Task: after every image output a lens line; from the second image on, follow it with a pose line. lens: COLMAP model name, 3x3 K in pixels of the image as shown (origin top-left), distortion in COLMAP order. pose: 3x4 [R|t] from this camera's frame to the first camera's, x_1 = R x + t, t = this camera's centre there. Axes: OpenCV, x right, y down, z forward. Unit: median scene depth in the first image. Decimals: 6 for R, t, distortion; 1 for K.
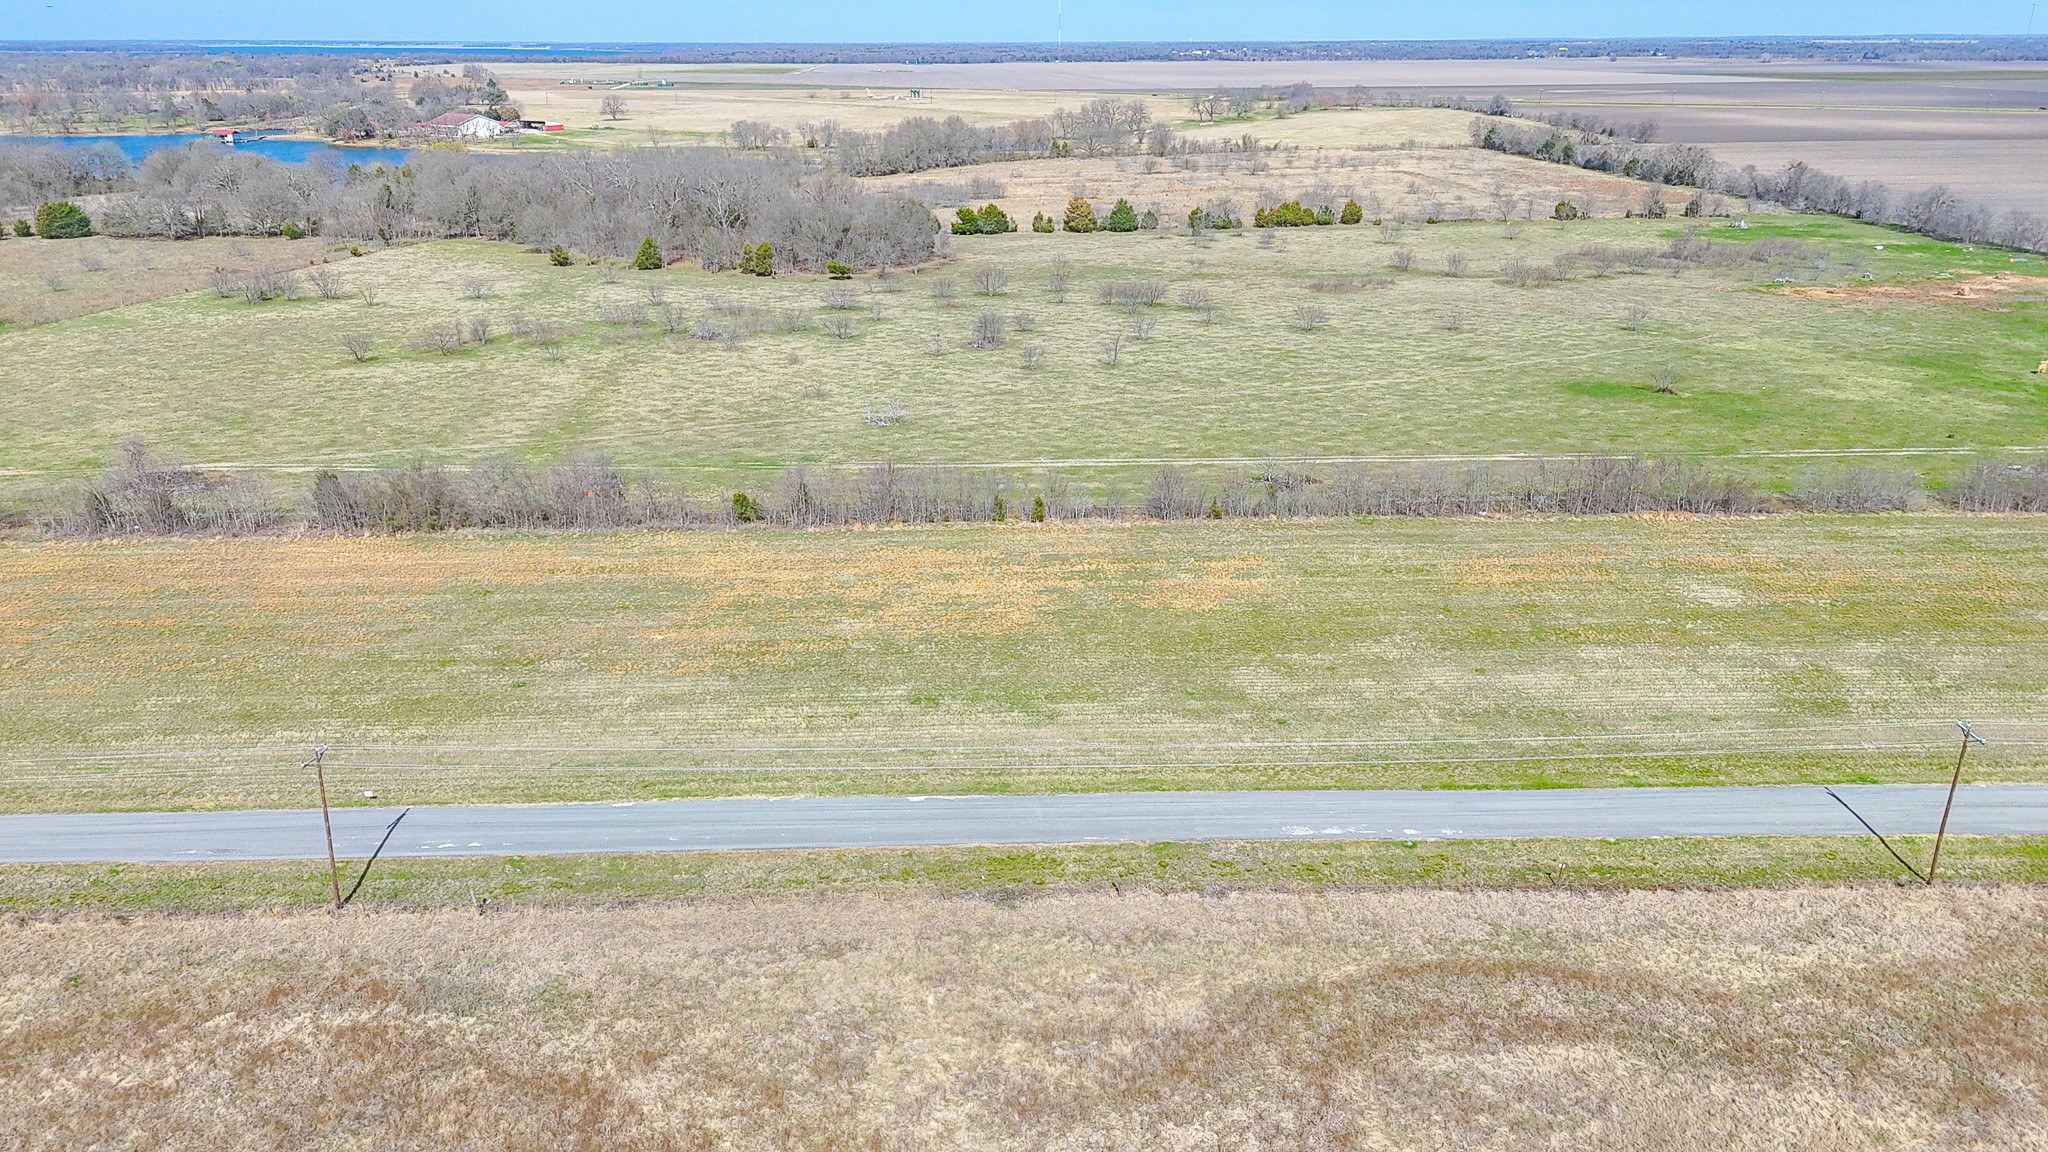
lens RADIAL K [[1494.3, 0, 1006.9], [0, 1494.3, 572.7], [0, 0, 1]] dist [0.075050, -0.067122]
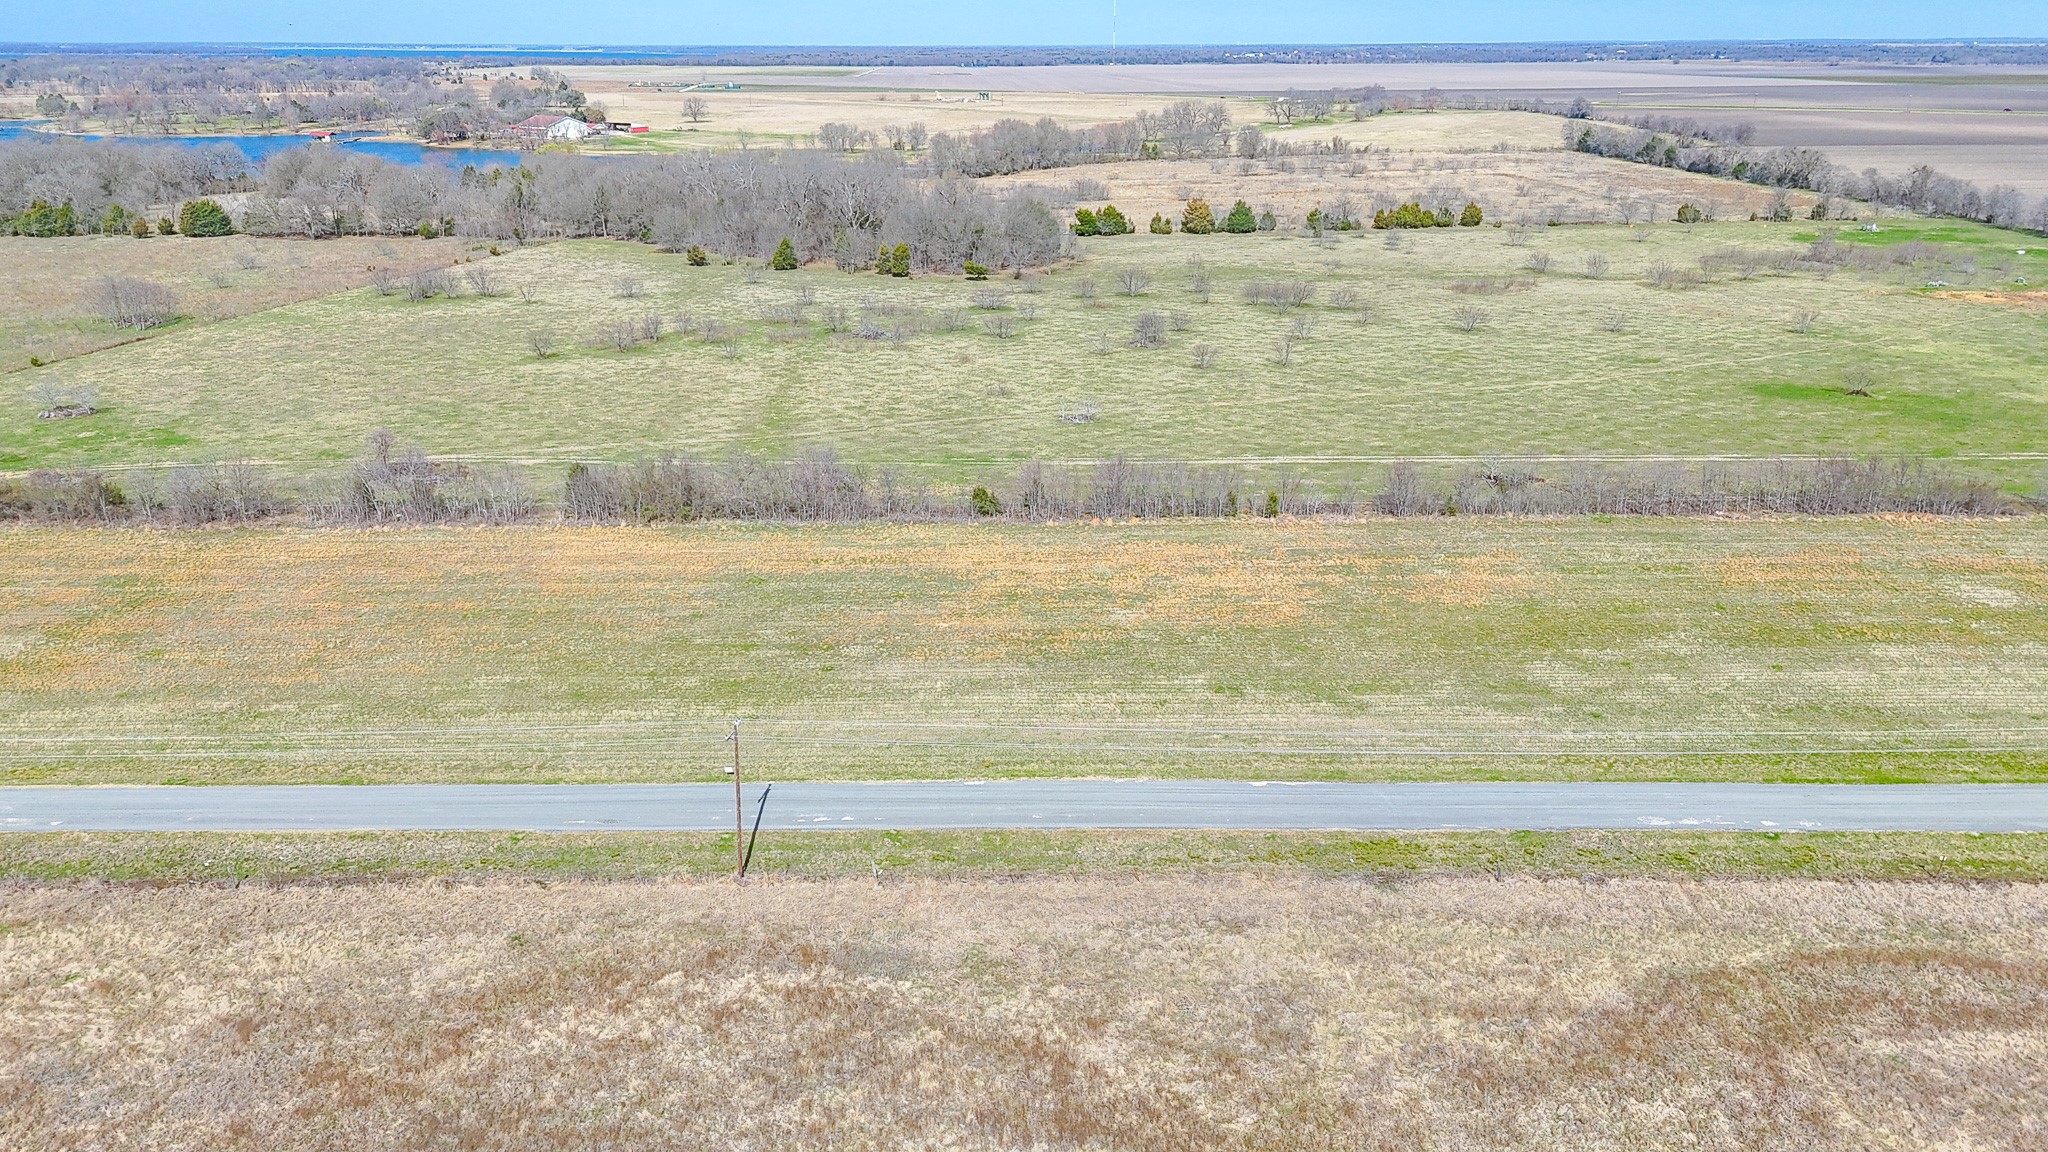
lens RADIAL K [[1494.3, 0, 1006.9], [0, 1494.3, 567.9], [0, 0, 1]] dist [0.075050, -0.067122]
pose [[0.999612, 0.009839, -0.026045, -0.066730], [-0.009954, 0.999941, -0.004320, 0.003157], [0.026001, 0.004578, 0.999651, -0.009332]]
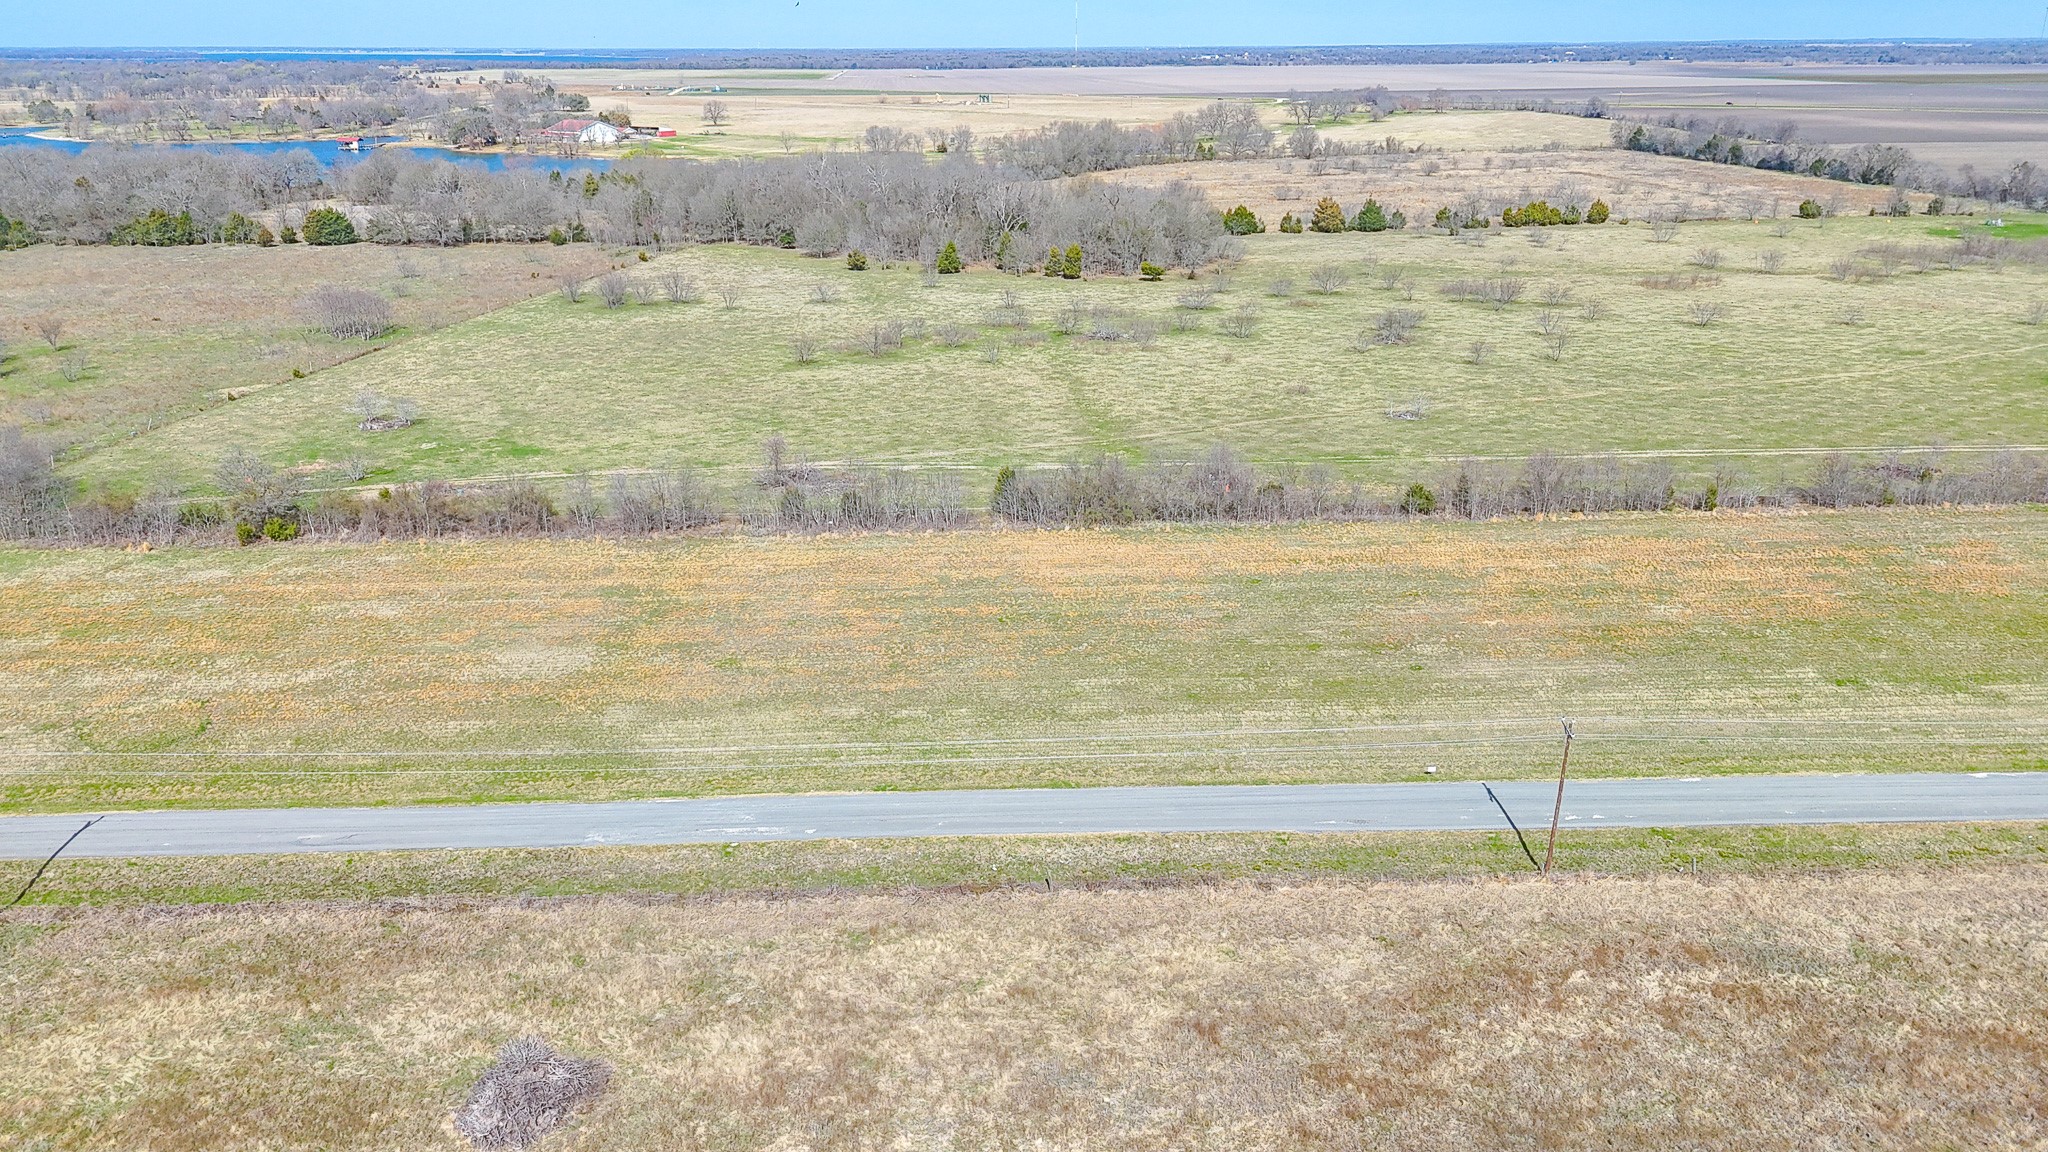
lens RADIAL K [[1494.3, 0, 1006.8], [0, 1494.3, 568.9], [0, 0, 1]] dist [0.075050, -0.067122]
pose [[0.999931, -0.005440, 0.010408, -0.235829], [0.005495, 0.999971, -0.005306, 0.004107], [-0.010379, 0.005363, 0.999932, -0.010187]]
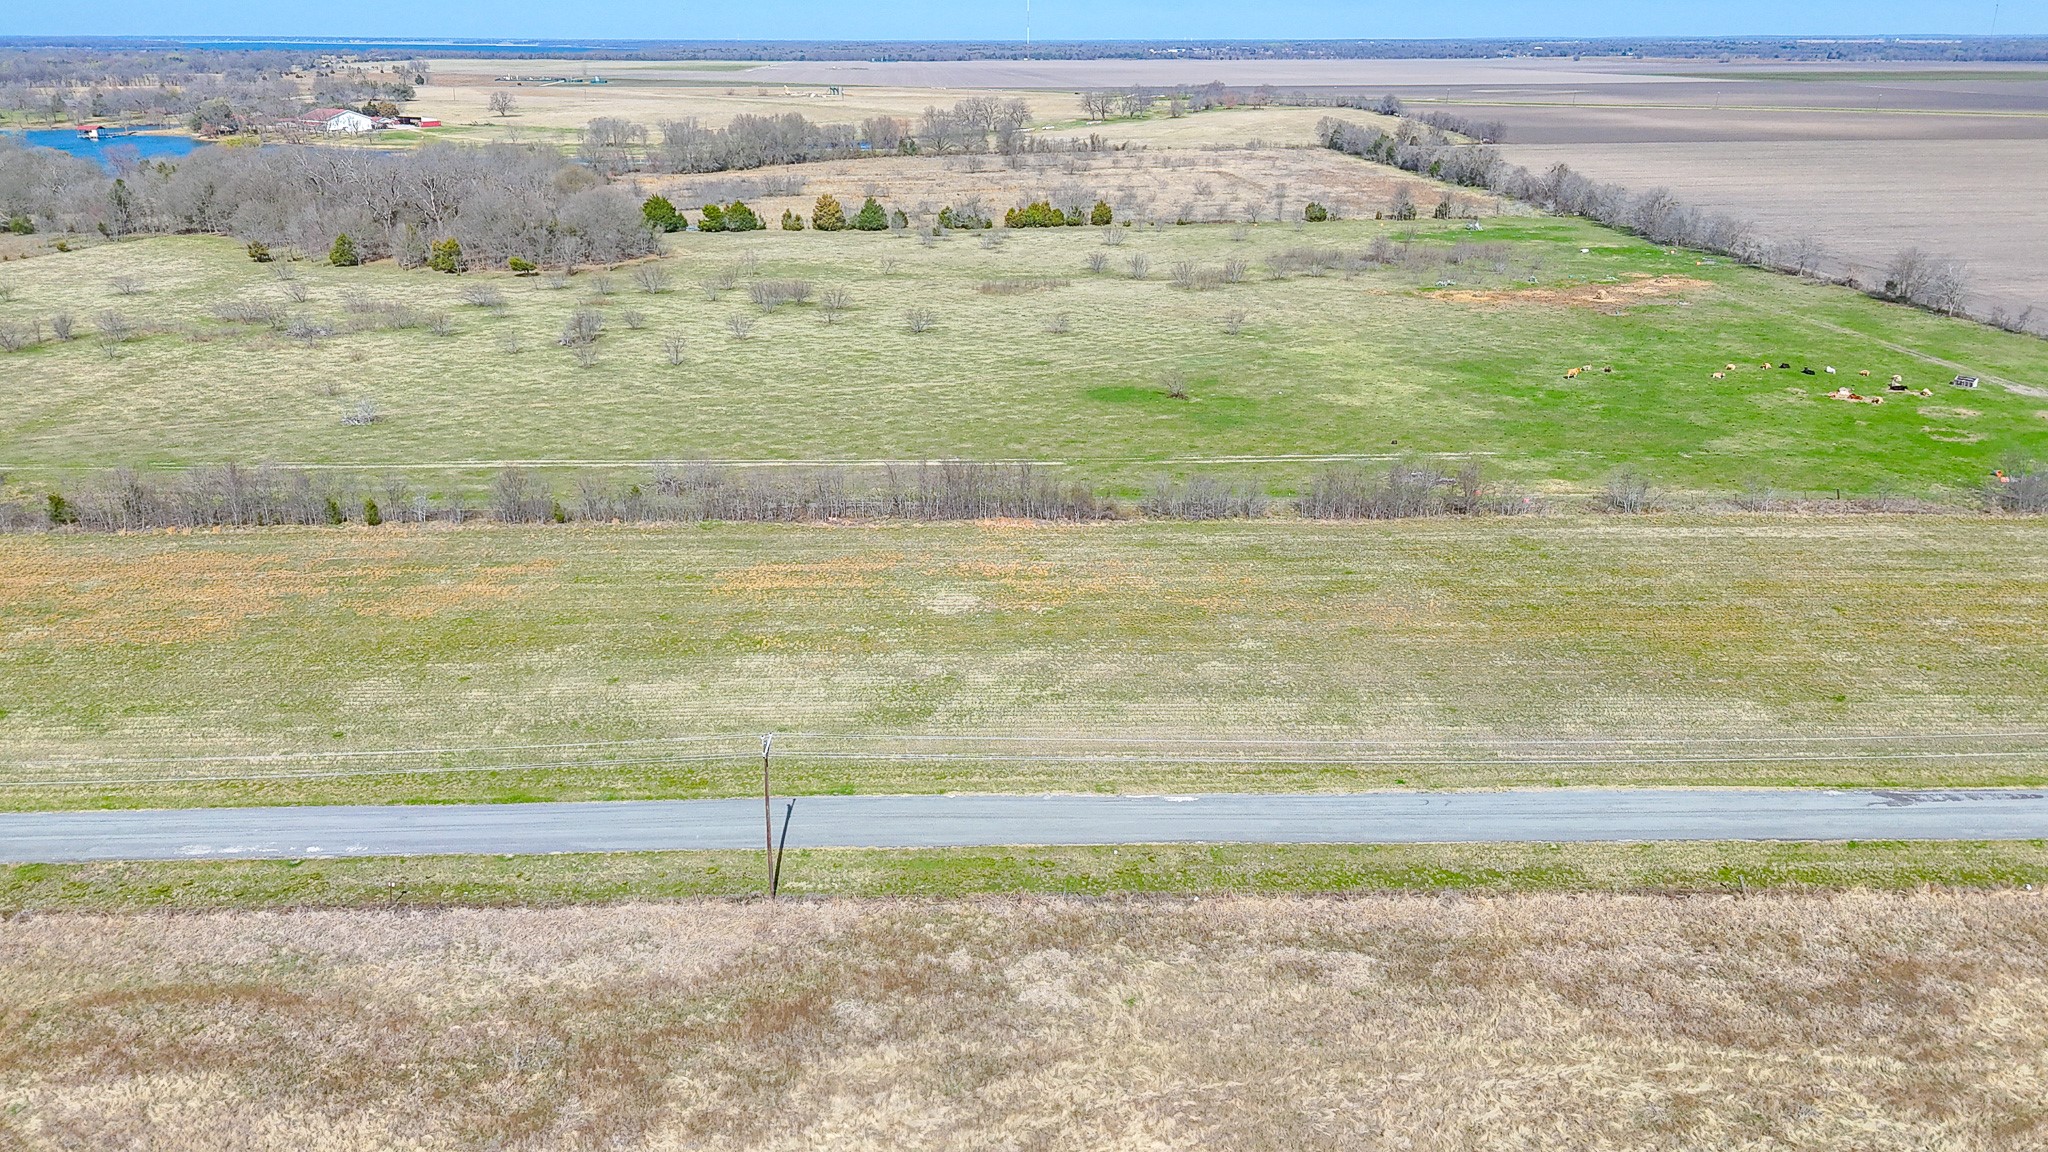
lens RADIAL K [[1494.3, 0, 1007.7], [0, 1494.3, 581.5], [0, 0, 1]] dist [0.075050, -0.067122]
pose [[0.999998, 0.001955, 0.000202, 0.219976], [-0.001956, 0.999978, 0.006288, -0.002249], [-0.000190, -0.006289, 0.999980, 0.007969]]
